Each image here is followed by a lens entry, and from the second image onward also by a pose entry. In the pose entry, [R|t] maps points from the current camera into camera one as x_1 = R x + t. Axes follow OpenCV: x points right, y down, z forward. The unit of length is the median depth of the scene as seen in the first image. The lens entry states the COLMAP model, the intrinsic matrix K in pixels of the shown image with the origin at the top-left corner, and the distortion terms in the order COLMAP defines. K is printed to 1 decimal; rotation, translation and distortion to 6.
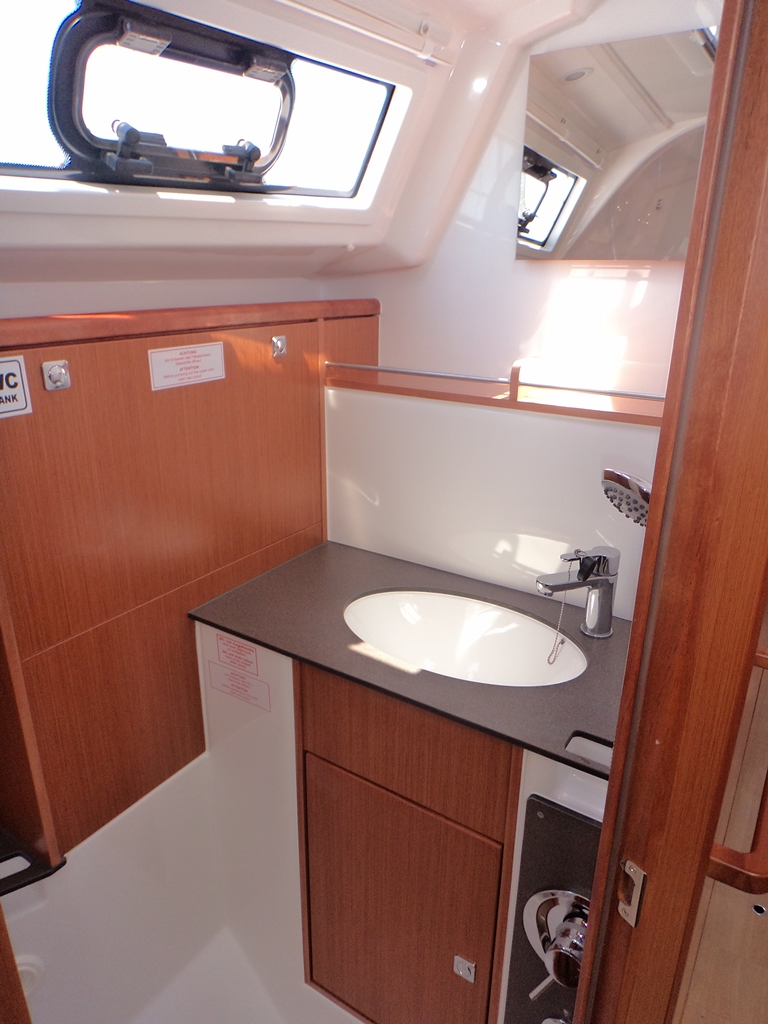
lens RADIAL K [[684.8, 0, 385.1], [0, 684.8, 515.2], [0, 0, 1]] dist [-0.026459, -0.003947]
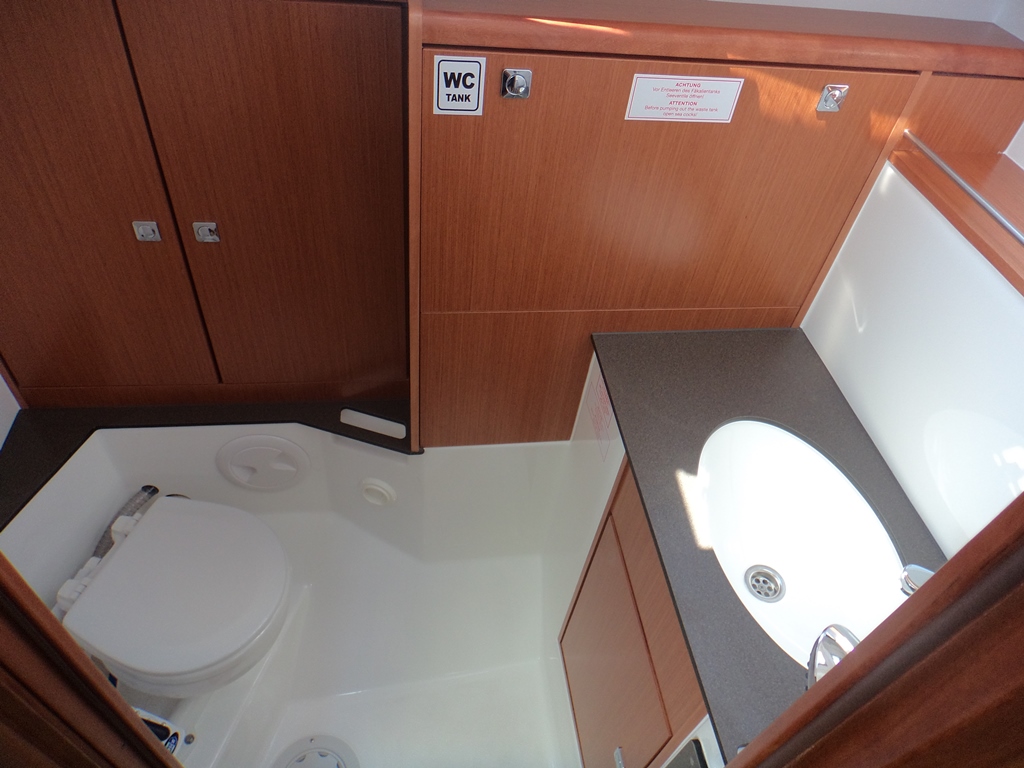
lens RADIAL K [[684.8, 0, 512.9], [0, 684.8, 379.8], [0, 0, 1]] dist [-0.026459, -0.003947]
pose [[0.658809, 0.580712, -0.478273, 0.169082], [-0.340077, 0.796957, 0.499206, -0.287268], [0.671058, -0.166231, 0.722529, 0.200490]]
